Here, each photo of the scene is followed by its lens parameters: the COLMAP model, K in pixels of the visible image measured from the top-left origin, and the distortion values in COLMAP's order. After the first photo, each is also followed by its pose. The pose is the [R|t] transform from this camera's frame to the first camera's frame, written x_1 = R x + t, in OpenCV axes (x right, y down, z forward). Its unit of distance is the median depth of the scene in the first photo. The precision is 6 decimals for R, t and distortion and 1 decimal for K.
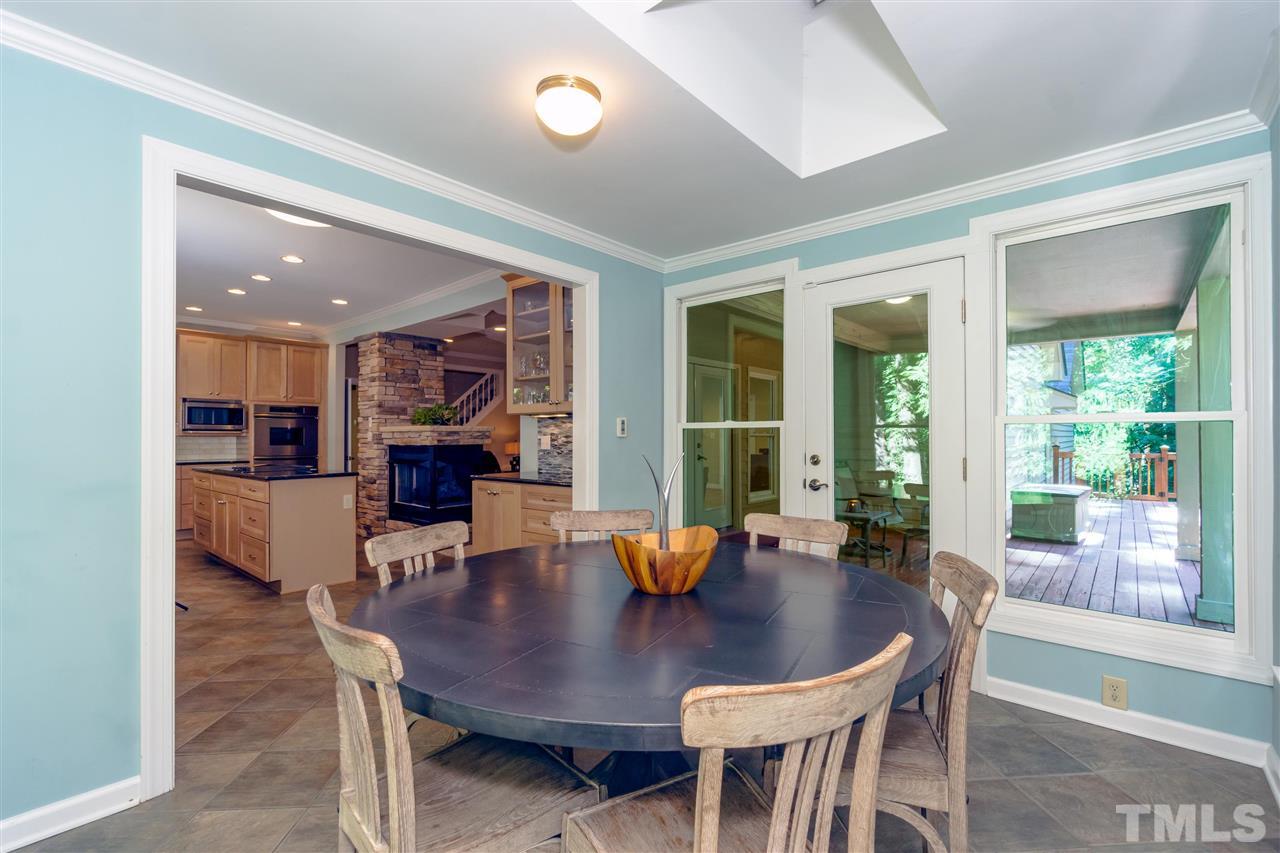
lens RADIAL K [[554.1, 0, 623.9], [0, 554.1, 429.4], [0, 0, 1]] dist [-0.005113, -0.000472]
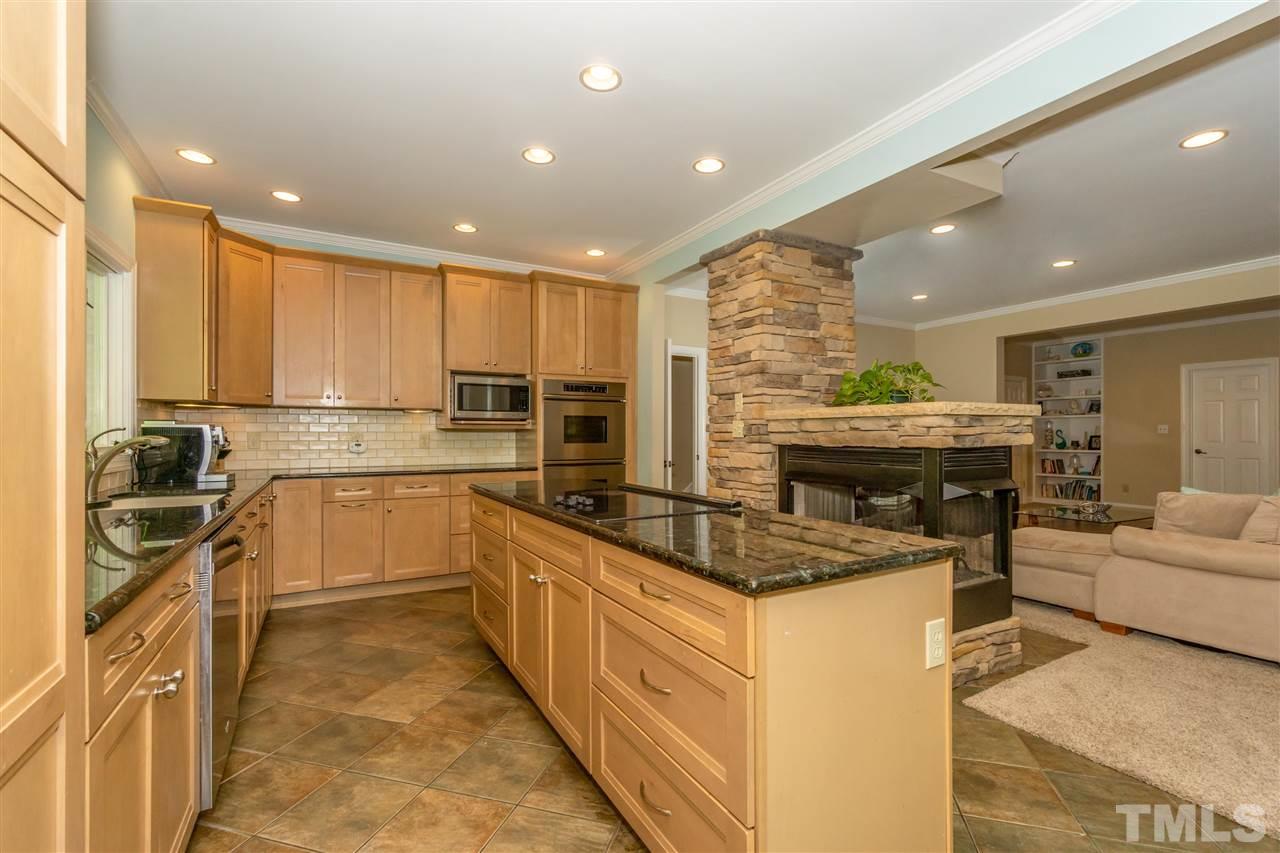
lens RADIAL K [[554.1, 0, 637.2], [0, 554.1, 427.4], [0, 0, 1]] dist [-0.005113, -0.000472]
pose [[0.944024, -0.004032, -0.329852, -0.373144], [0.005997, 0.999970, 0.004941, 0.008114], [0.329823, -0.006642, 0.944020, 0.451130]]
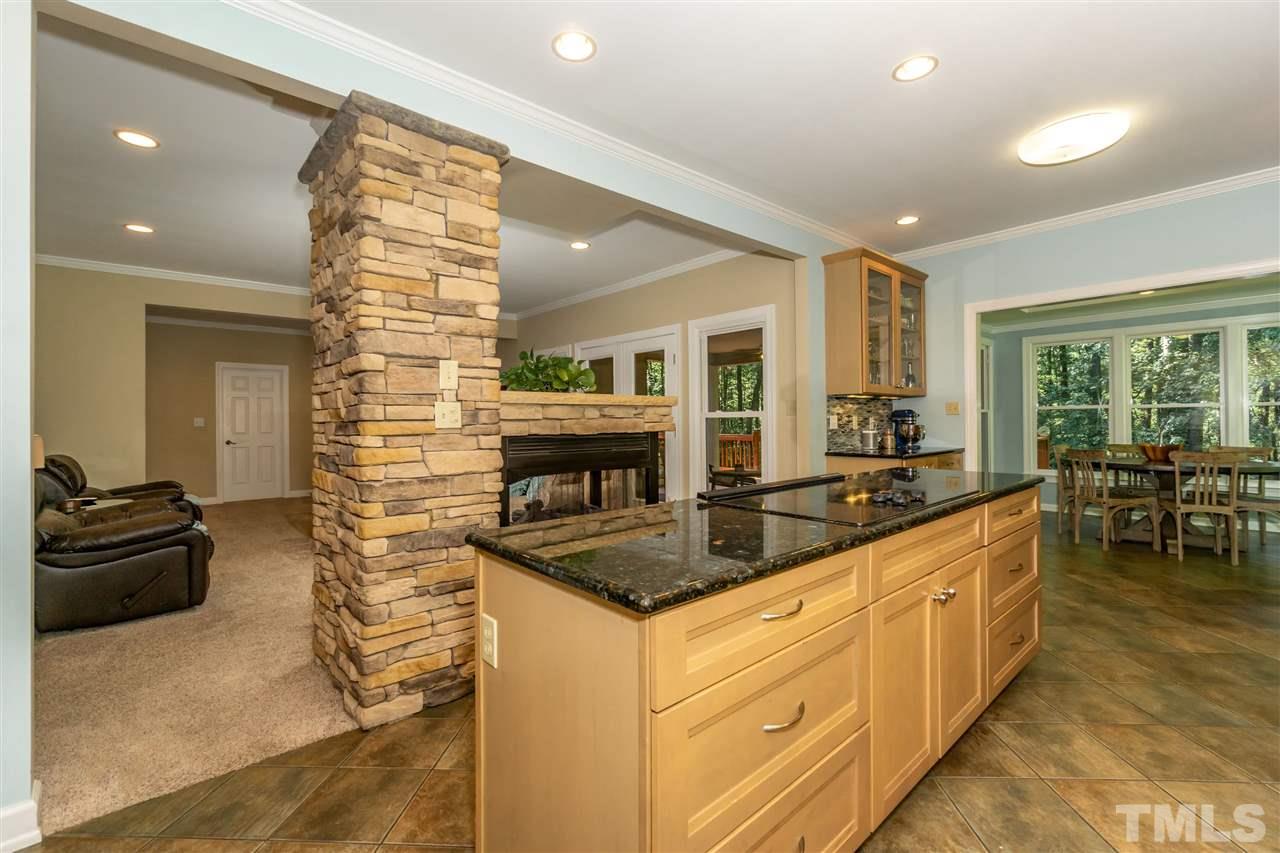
lens RADIAL K [[554.1, 0, 639.6], [0, 554.1, 416.8], [0, 0, 1]] dist [-0.005113, -0.000472]
pose [[0.116735, 0.008206, 0.993129, -0.797023], [-0.006076, 0.999953, -0.007548, 0.016018], [-0.993144, -0.005153, 0.116780, 0.836129]]
